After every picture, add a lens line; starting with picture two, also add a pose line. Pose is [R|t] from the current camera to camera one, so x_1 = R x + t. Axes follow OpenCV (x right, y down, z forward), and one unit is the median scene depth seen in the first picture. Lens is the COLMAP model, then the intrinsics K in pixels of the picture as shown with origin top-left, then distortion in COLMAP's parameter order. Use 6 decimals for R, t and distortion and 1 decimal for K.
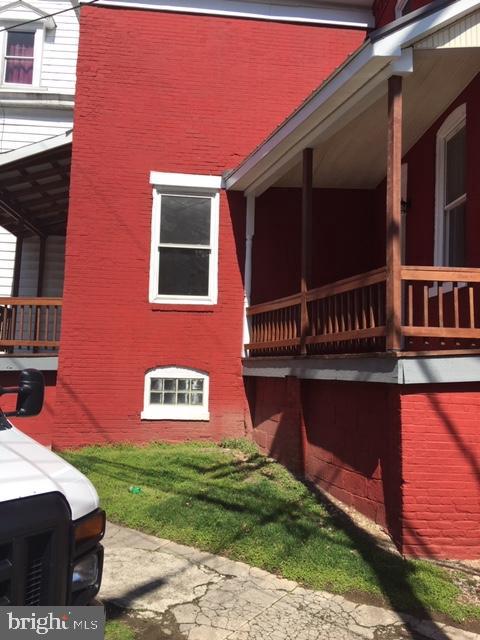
lens RADIAL K [[538.6, 0, 240.1], [0, 538.6, 321.0], [0, 0, 1]] dist [0.043054, -0.001466]
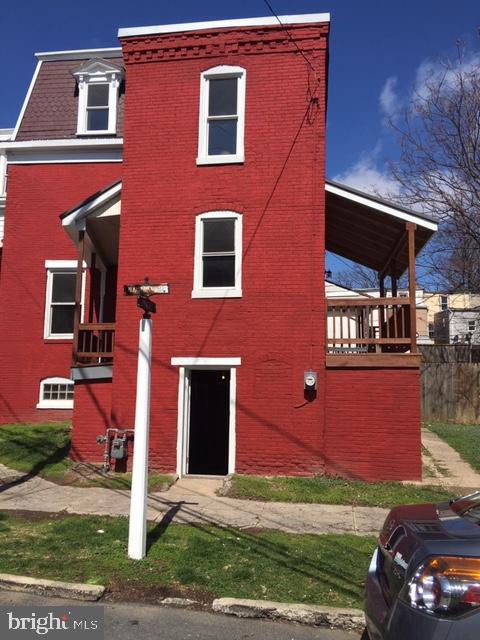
lens RADIAL K [[538.6, 0, 240.1], [0, 538.6, 318.7], [0, 0, 1]] dist [0.043054, -0.001466]
pose [[0.979464, -0.041232, -0.197360, 0.766052], [0.033952, 0.998617, -0.040133, -0.008535], [0.198742, 0.032608, 0.979509, -0.530131]]
